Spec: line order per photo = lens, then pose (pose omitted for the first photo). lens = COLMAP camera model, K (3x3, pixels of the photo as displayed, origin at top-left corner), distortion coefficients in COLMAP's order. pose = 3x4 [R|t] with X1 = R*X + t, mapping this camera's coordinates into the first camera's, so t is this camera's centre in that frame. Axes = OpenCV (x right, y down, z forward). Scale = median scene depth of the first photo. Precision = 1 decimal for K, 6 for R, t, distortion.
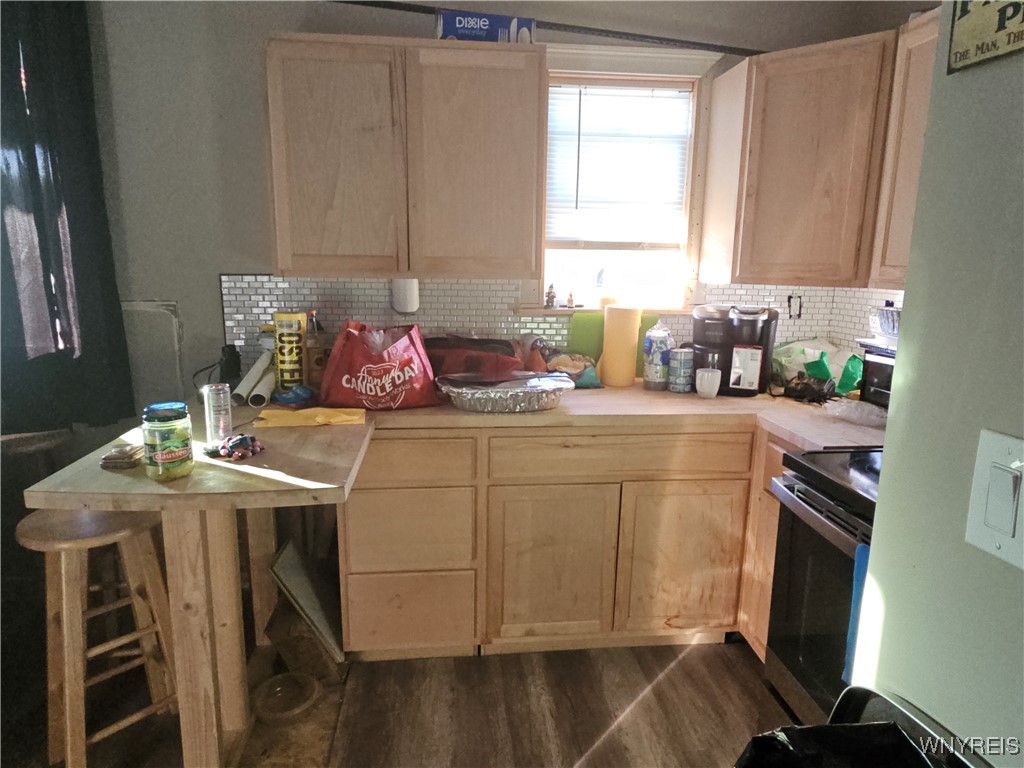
lens RADIAL K [[617.1, 0, 512.0], [0, 617.1, 384.0], [0, 0, 1]] dist [-0.001177, -0.000304]
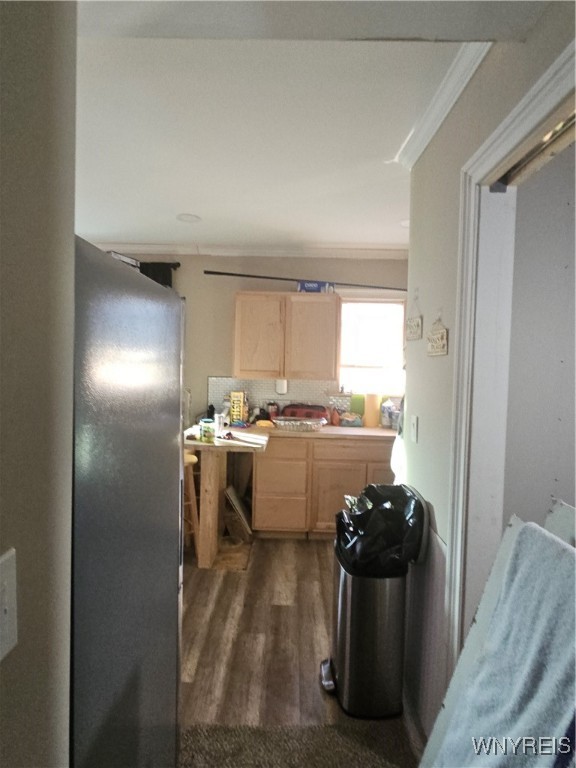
lens RADIAL K [[313.4, 0, 288.0], [0, 313.4, 384.0], [0, 0, 1]] dist [0.011363, -0.008178]
pose [[0.990995, 0.016365, -0.132897, 0.023917], [-0.037124, 0.987175, -0.155268, 0.049649], [0.128651, 0.158803, 0.978892, -0.278298]]
